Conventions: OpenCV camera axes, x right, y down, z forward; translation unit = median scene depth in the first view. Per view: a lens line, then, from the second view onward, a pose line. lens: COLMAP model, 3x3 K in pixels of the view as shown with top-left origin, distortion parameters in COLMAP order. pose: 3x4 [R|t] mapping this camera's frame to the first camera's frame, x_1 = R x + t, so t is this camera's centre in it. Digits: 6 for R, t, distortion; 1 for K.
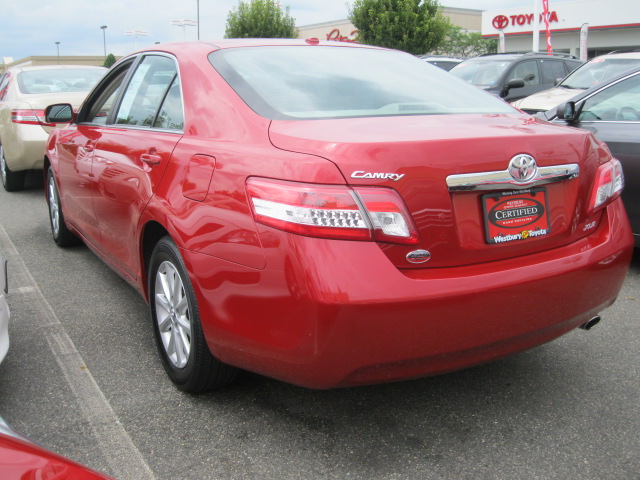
lens RADIAL K [[649.0, 0, 319.7], [0, 649.0, 236.4], [0, 0, 1]] dist [0.002293, 0.000000]
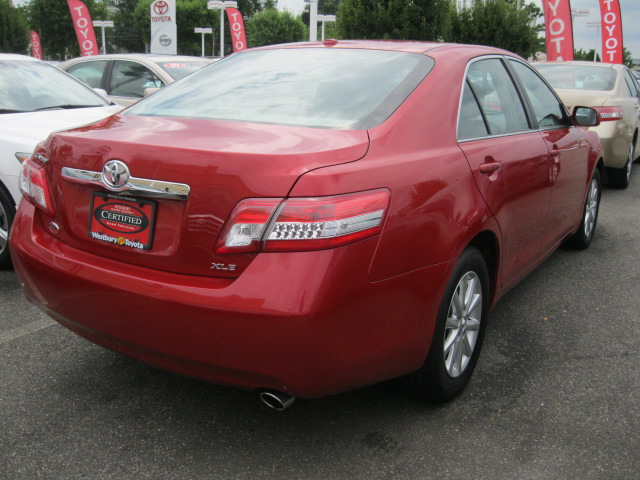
lens RADIAL K [[649.0, 0, 319.8], [0, 649.0, 243.5], [0, 0, 1]] dist [0.002293, 0.000000]
pose [[0.406337, 0.235006, -0.882985, 1.326585], [-0.224894, 0.962354, 0.152637, -0.221229], [0.885615, 0.136556, 0.443891, 0.823859]]
